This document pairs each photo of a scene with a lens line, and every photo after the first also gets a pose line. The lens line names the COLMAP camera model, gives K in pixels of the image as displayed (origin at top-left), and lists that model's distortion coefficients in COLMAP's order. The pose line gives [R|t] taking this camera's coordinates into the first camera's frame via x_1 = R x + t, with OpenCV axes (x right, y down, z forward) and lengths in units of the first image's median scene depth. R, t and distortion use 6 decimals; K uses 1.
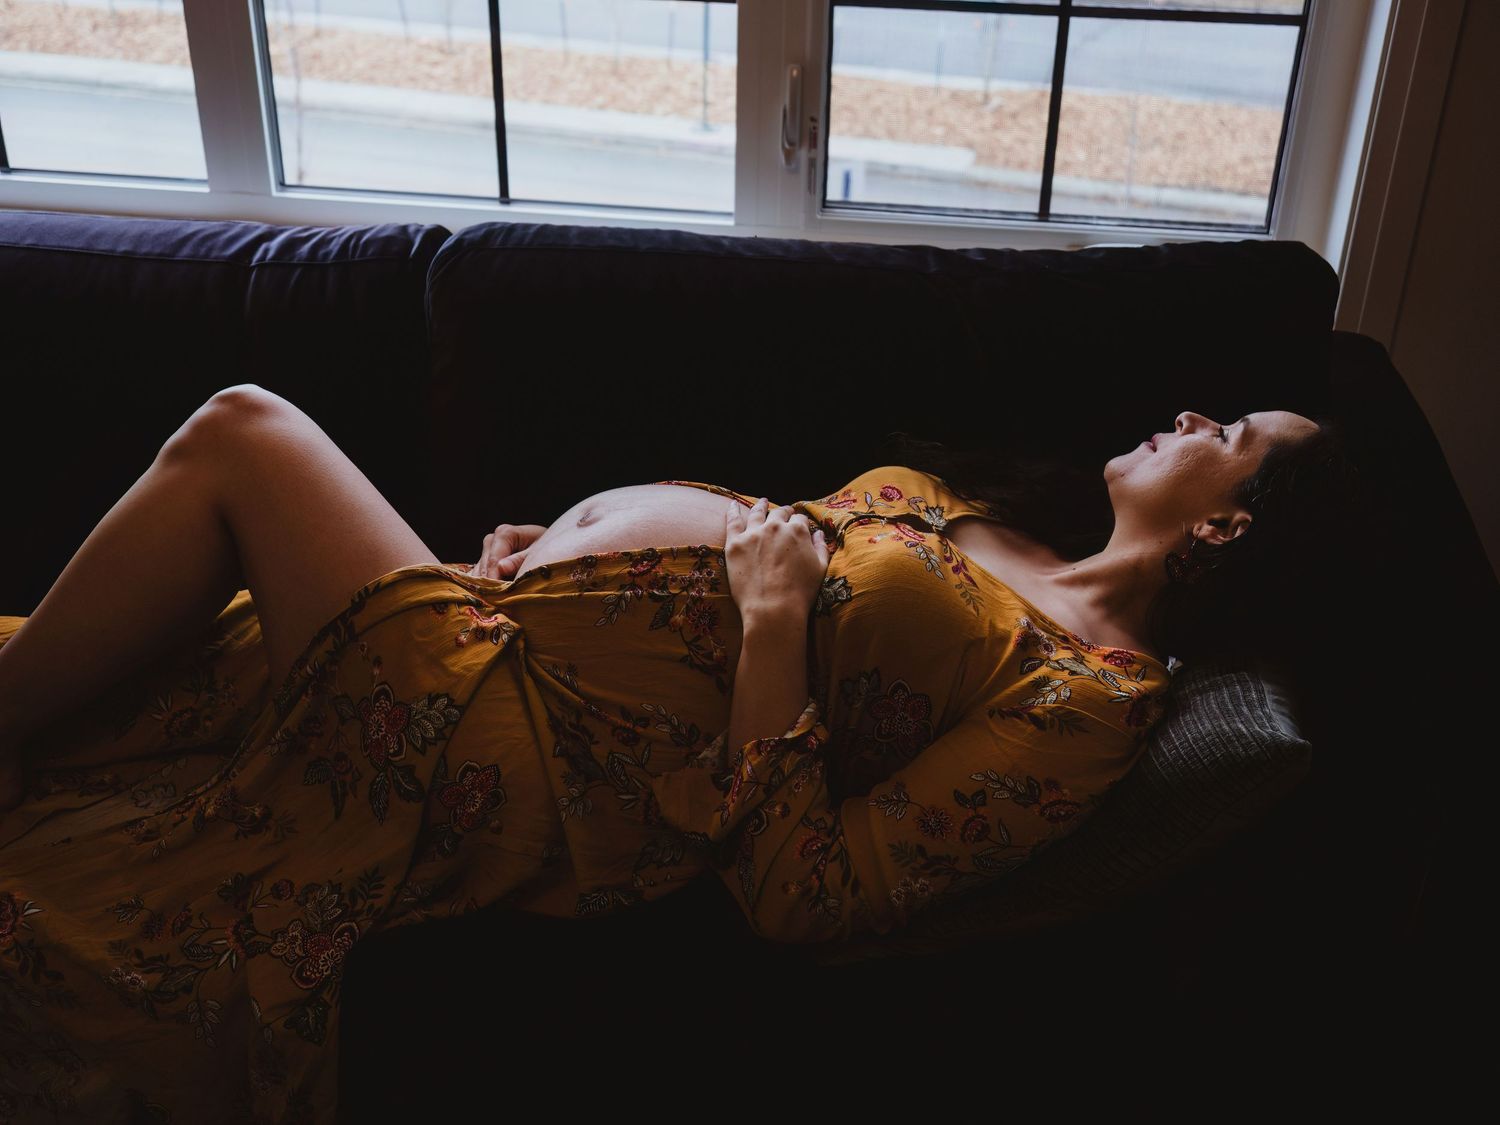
lens RADIAL K [[1780.2, 0, 750.0], [0, 1780.2, 562.5], [0, 0, 1]] dist [0.165399, -0.009709]
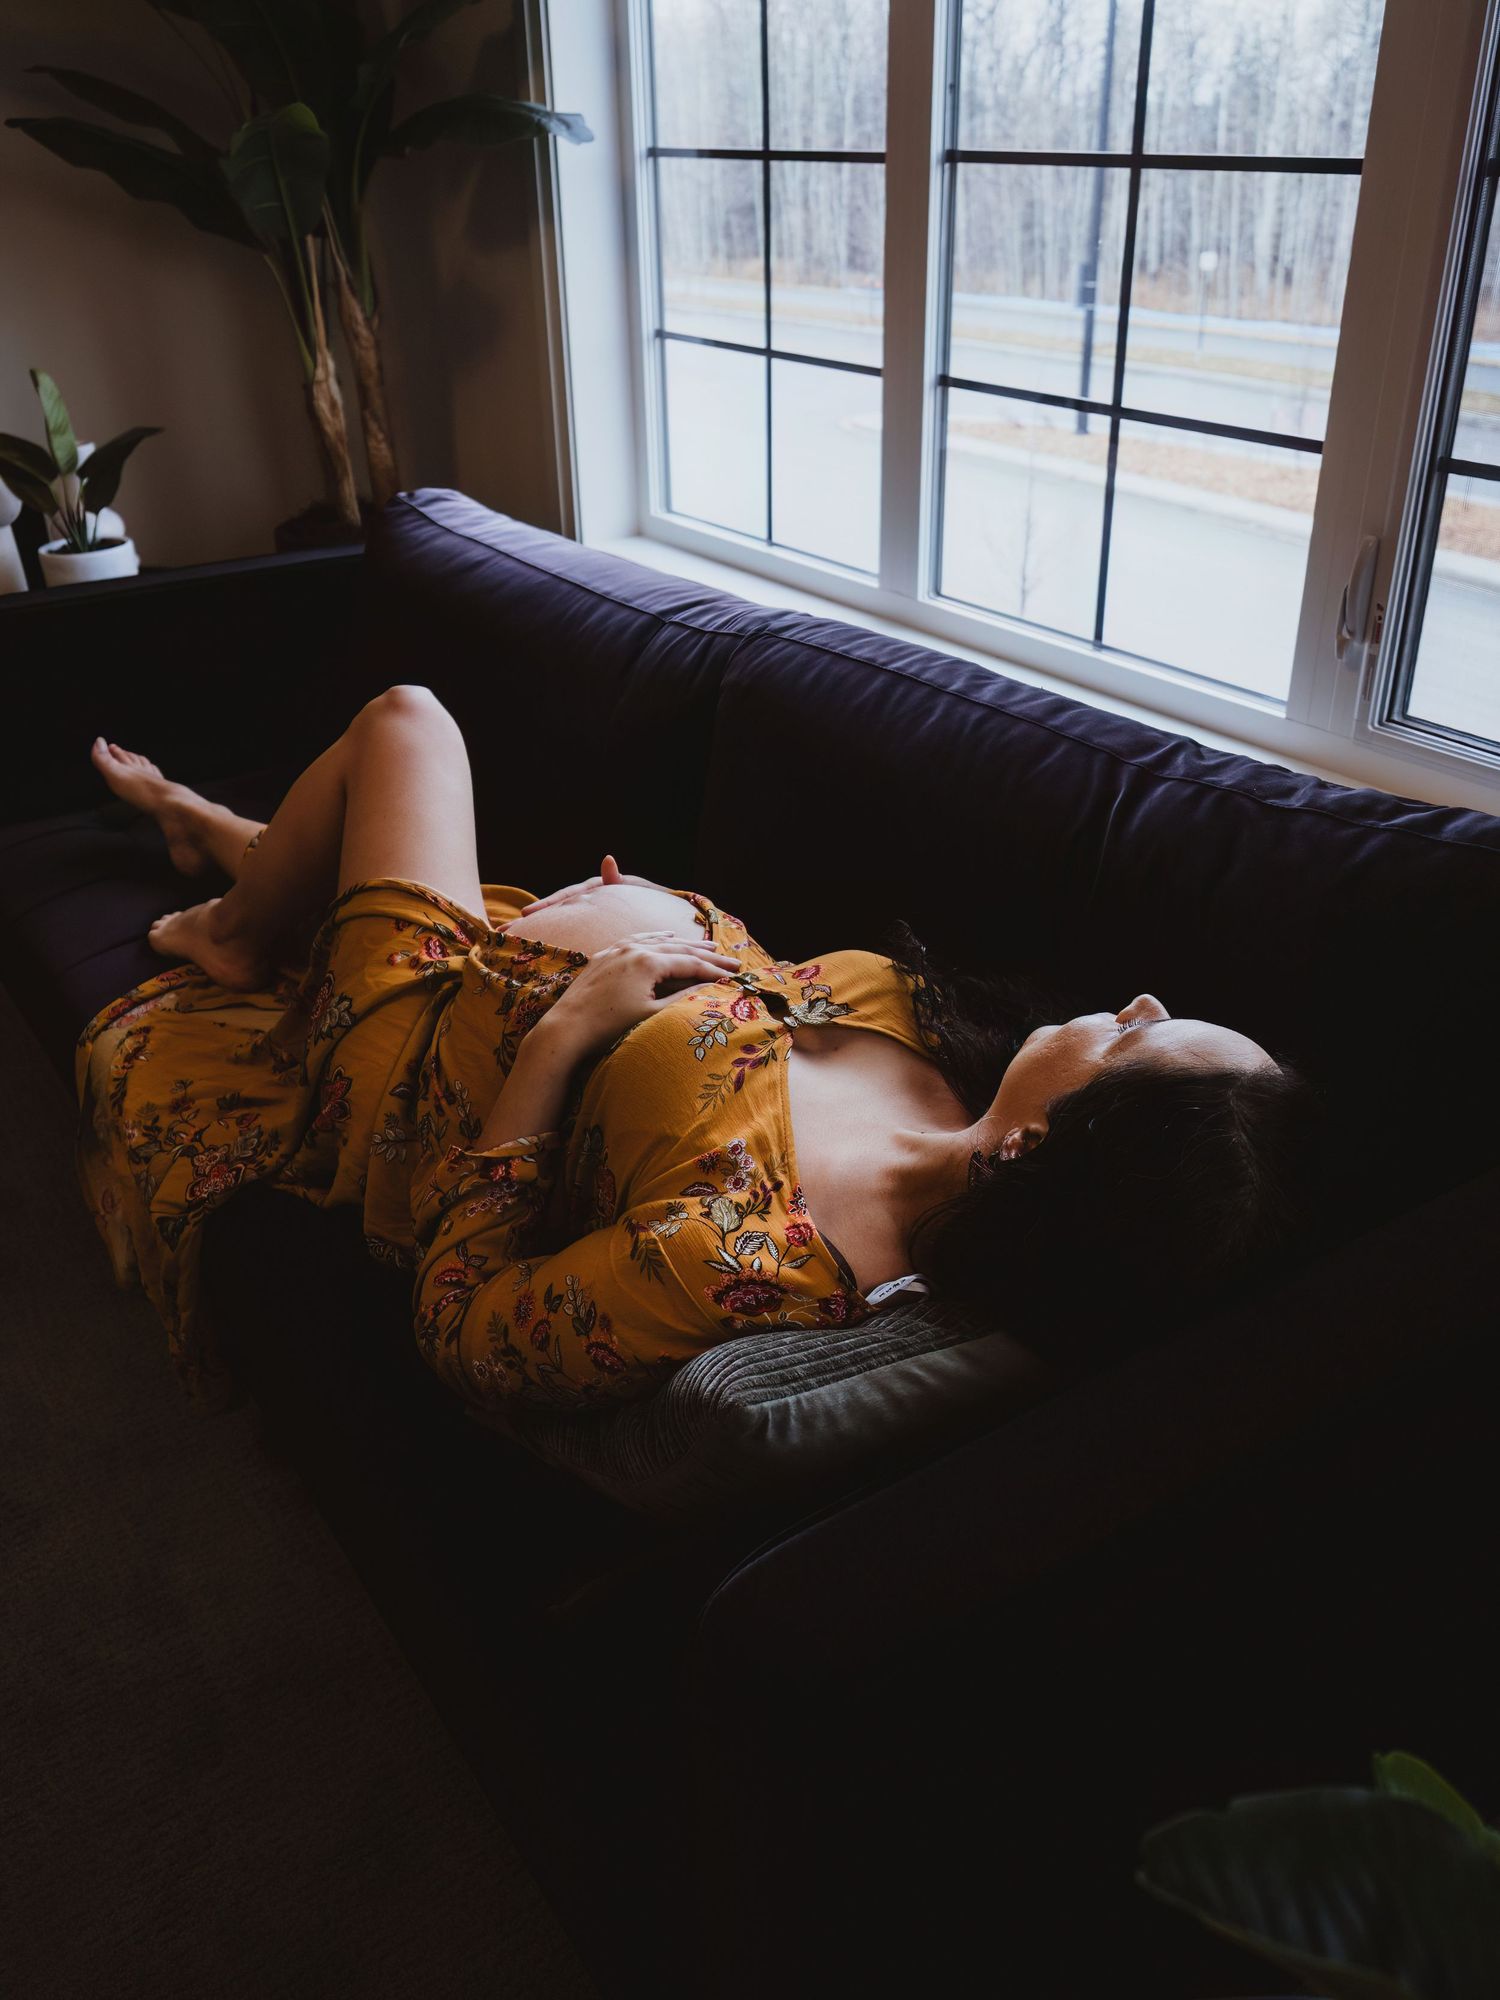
lens RADIAL K [[1673.7, 0, 750.0], [0, 1673.7, 1000.0], [0, 0, 1]] dist [0.031872, 0.000373]
pose [[0.685398, 0.328167, -0.650028, 0.612997], [-0.337006, 0.934288, 0.116333, -0.115163], [0.645490, 0.139329, 0.750953, 0.419124]]
